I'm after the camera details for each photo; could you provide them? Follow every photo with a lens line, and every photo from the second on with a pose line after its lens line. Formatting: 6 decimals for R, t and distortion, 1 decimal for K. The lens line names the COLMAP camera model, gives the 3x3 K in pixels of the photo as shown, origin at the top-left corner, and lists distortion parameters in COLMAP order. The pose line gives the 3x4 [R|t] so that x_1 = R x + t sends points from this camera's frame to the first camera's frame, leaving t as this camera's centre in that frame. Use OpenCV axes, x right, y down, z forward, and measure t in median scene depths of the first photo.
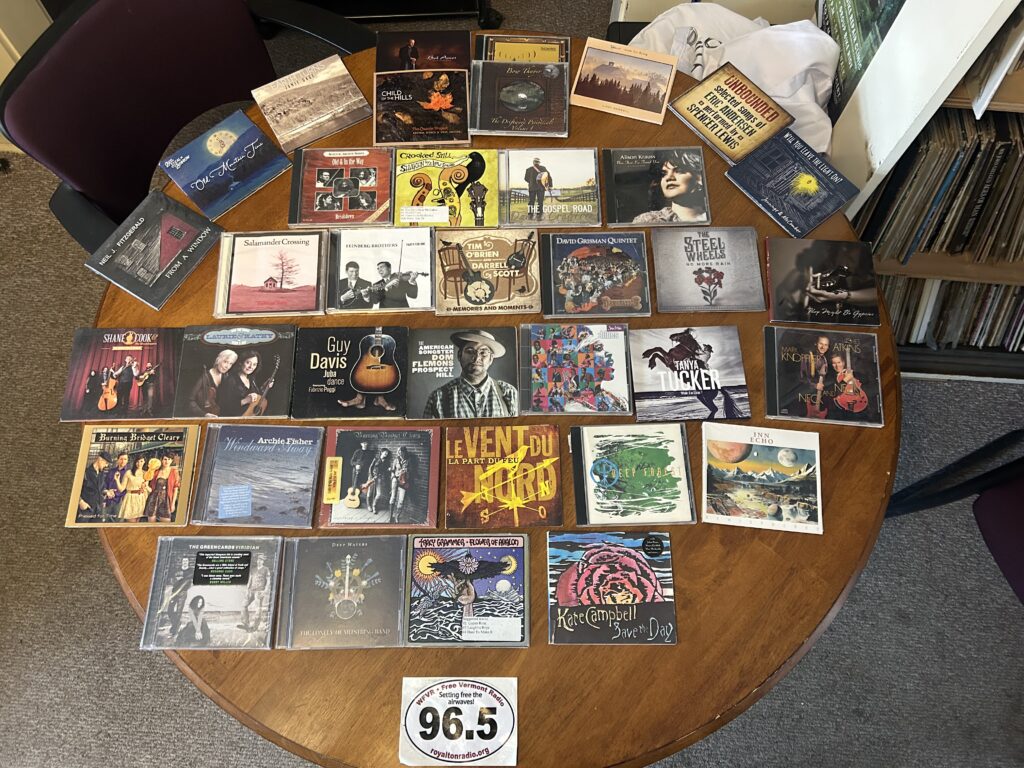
lens RADIAL K [[783.5, 0, 512.0], [0, 783.5, 384.0], [0, 0, 1]] dist [0.076764, -0.097315]
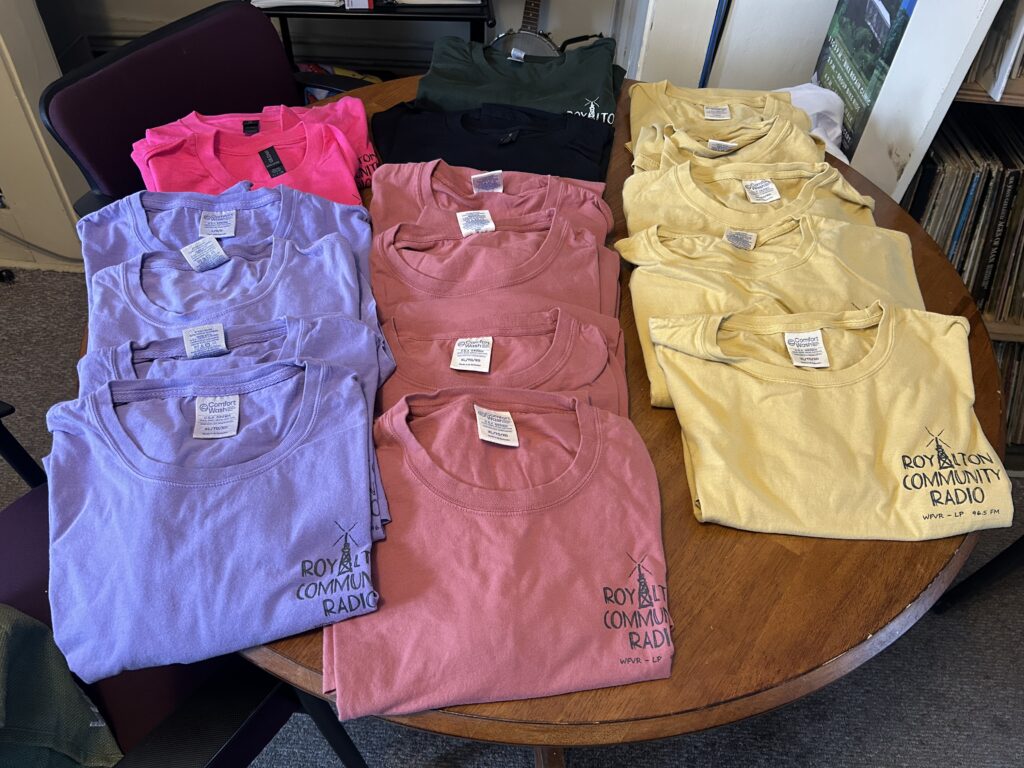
lens RADIAL K [[783.5, 0, 512.0], [0, 783.5, 384.0], [0, 0, 1]] dist [0.076764, -0.097315]
pose [[0.998831, 0.010066, 0.047277, -0.090793], [0.007442, 0.934389, -0.356176, 0.326269], [-0.047761, 0.356111, 0.933222, 0.143804]]
